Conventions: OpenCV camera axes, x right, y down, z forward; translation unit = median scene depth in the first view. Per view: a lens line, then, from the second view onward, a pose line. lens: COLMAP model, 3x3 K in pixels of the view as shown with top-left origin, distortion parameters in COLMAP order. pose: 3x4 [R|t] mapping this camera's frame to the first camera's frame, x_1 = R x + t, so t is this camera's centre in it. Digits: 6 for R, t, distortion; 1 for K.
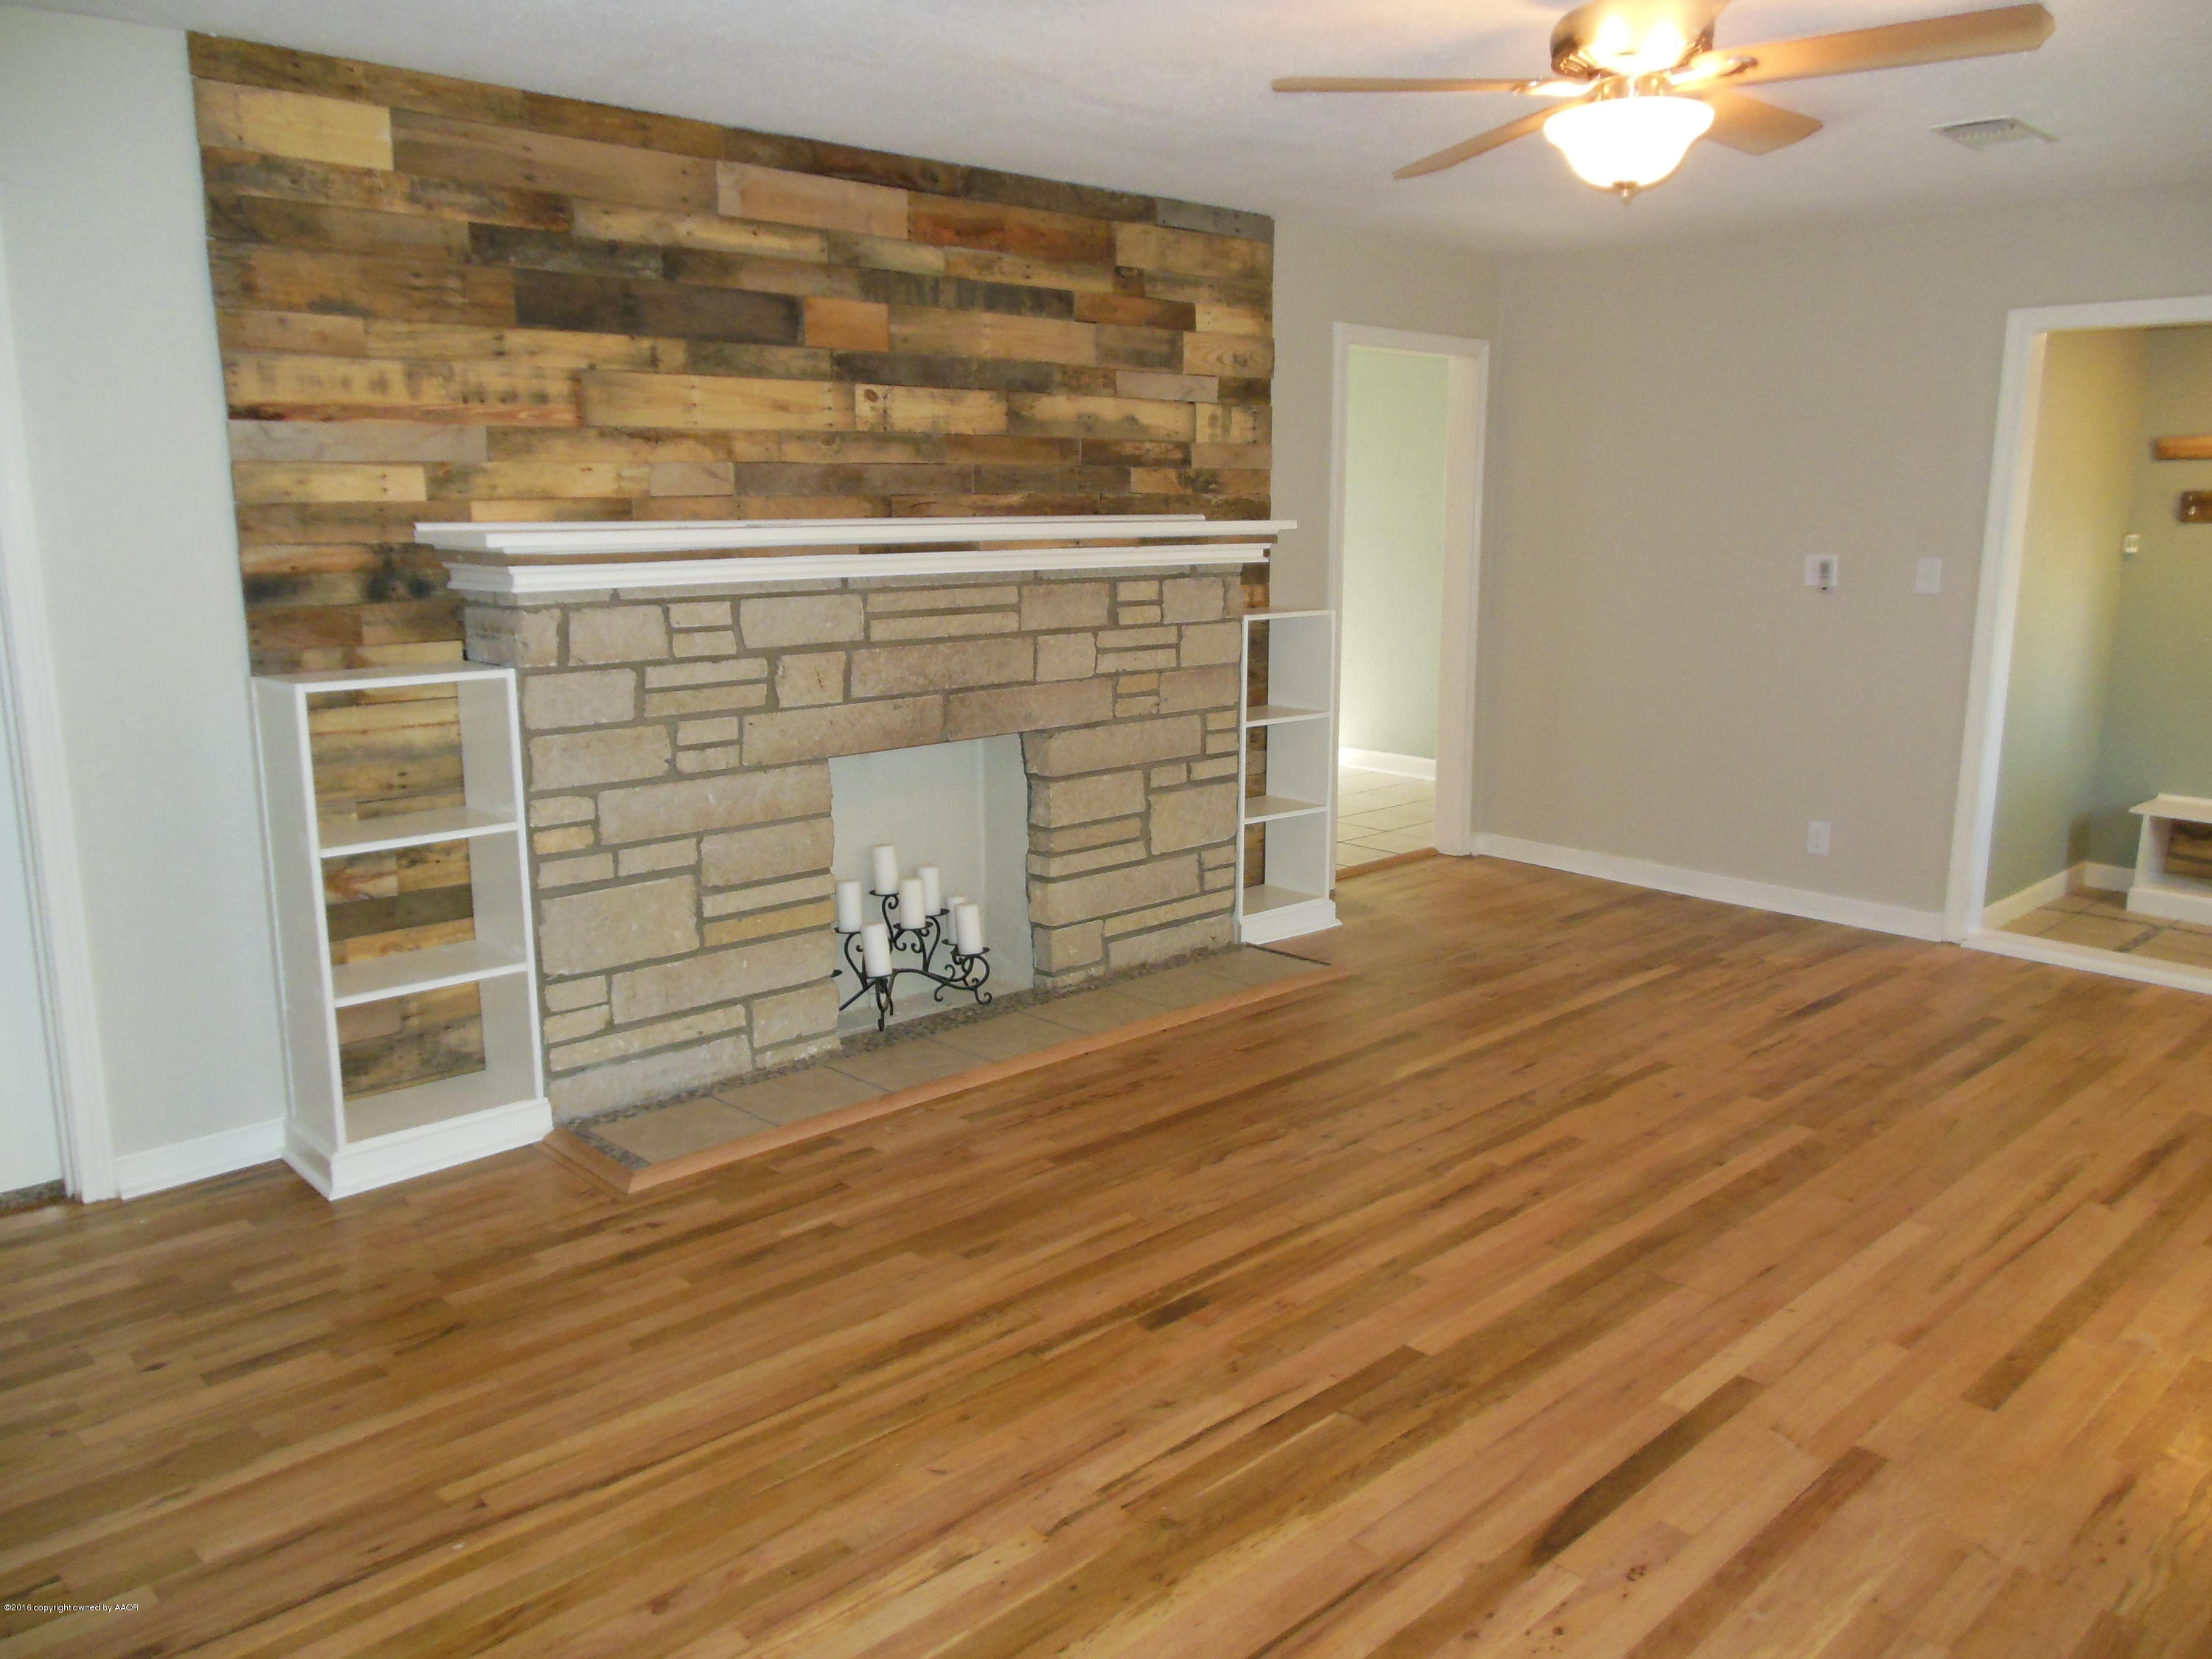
lens RADIAL K [[1677.5, 0, 1100.6], [0, 1677.5, 841.1], [0, 0, 1]] dist [-0.089655, 0.145938]
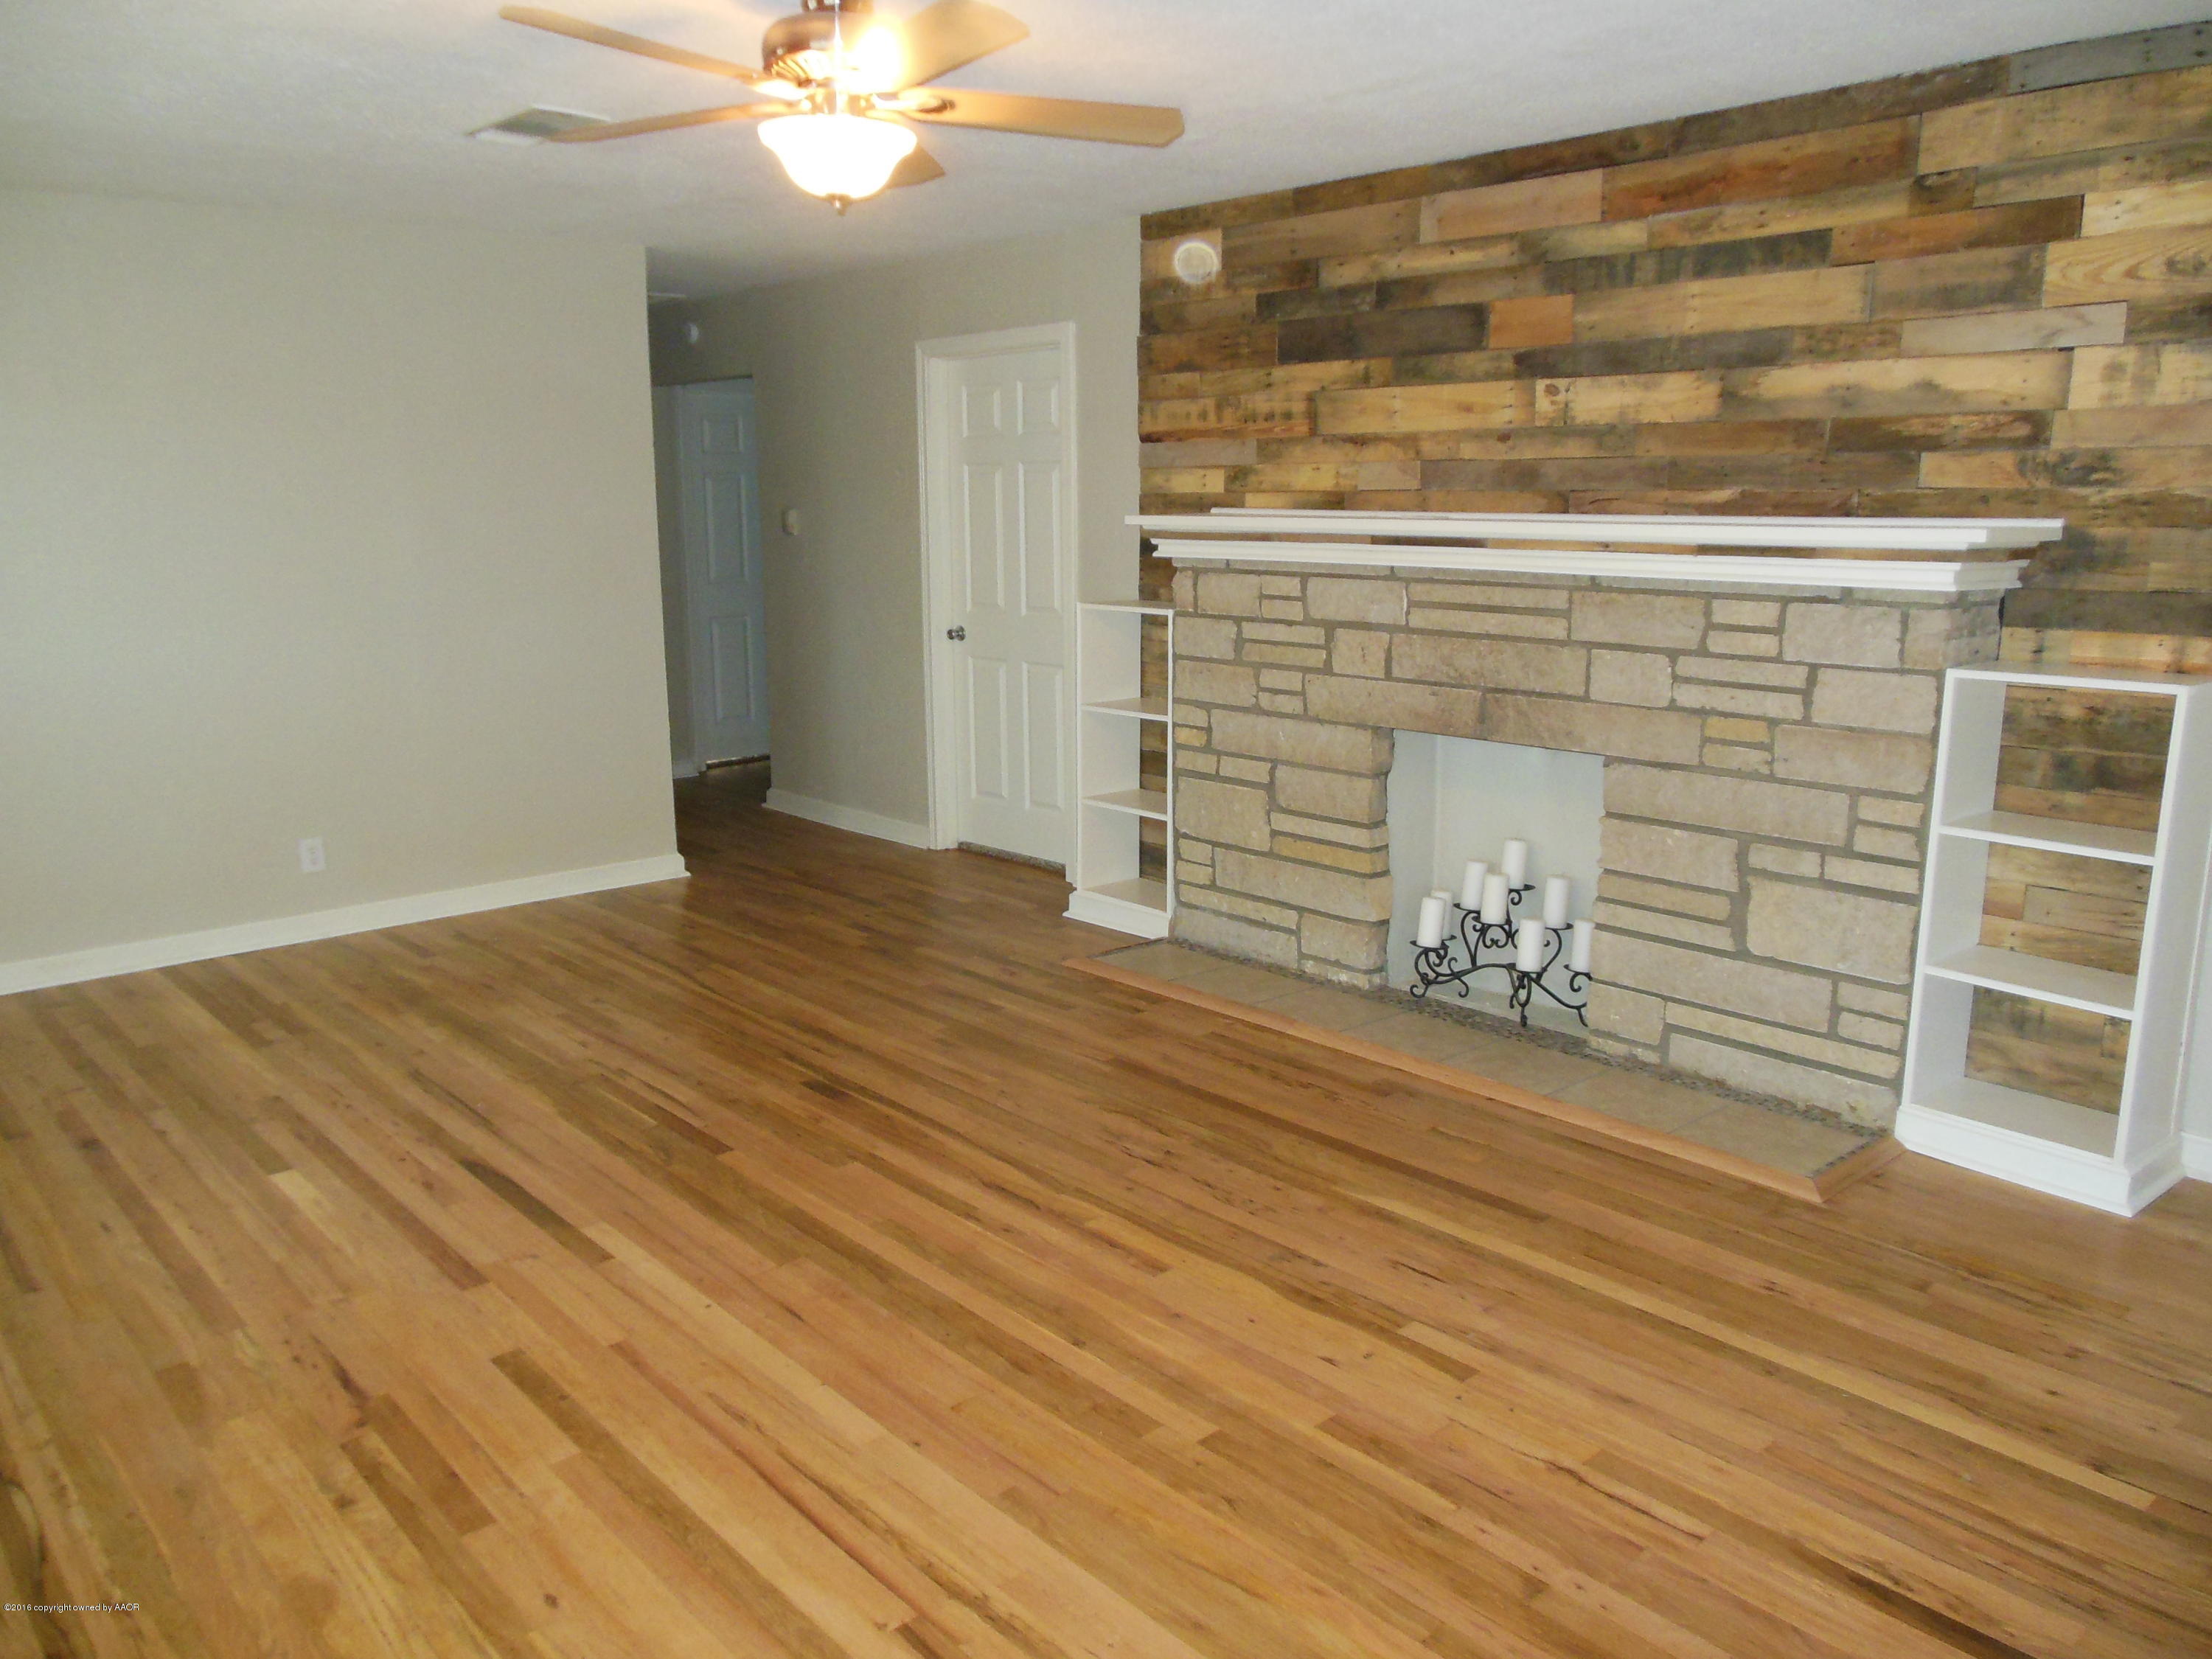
lens RADIAL K [[1677.5, 0, 1100.6], [0, 1677.5, 841.1], [0, 0, 1]] dist [-0.089655, 0.145938]
pose [[-0.034190, 0.207384, -0.977662, 0.954244], [-0.194721, 0.958105, 0.210045, -0.176138], [0.980263, 0.197552, 0.007624, 0.833557]]
